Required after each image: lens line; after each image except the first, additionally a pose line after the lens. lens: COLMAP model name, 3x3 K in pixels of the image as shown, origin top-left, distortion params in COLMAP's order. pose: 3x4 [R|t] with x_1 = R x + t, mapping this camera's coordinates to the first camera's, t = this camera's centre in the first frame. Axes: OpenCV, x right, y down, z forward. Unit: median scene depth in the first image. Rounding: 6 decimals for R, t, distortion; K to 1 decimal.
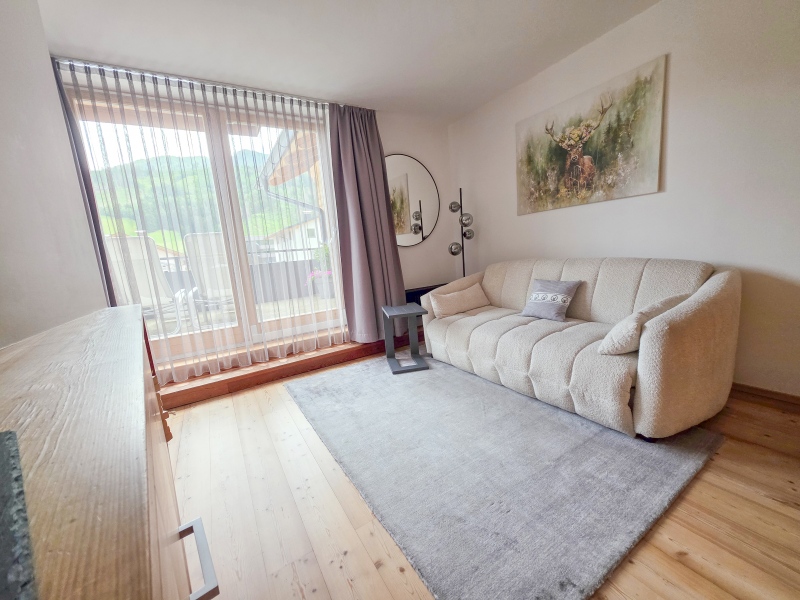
lens RADIAL K [[321.3, 0, 402.9], [0, 321.3, 300.3], [0, 0, 1]] dist [-0.002303, 0.000760]
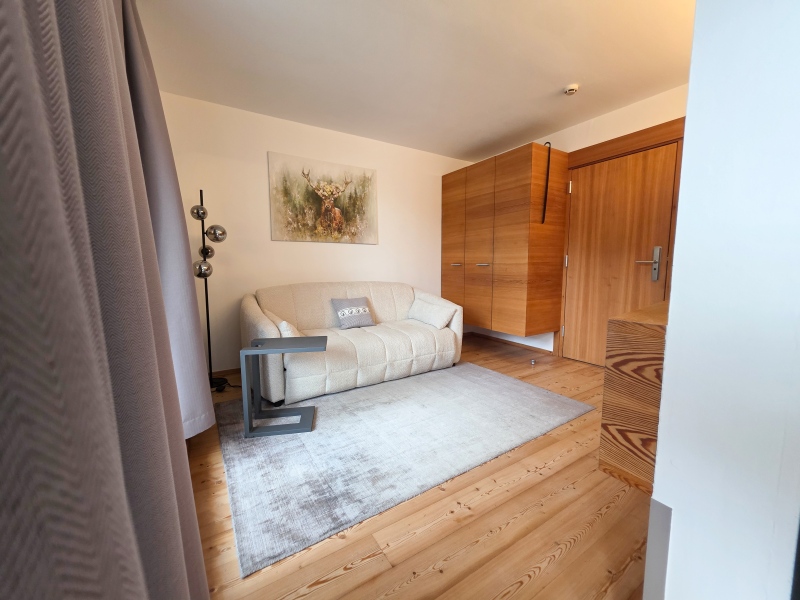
lens RADIAL K [[321.3, 0, 403.3], [0, 321.3, 298.5], [0, 0, 1]] dist [-0.002303, 0.000760]
pose [[-0.021928, -0.015043, 0.999646, -0.781378], [0.159354, 0.987051, 0.018349, -0.048140], [-0.986978, 0.159700, -0.019247, 0.780484]]
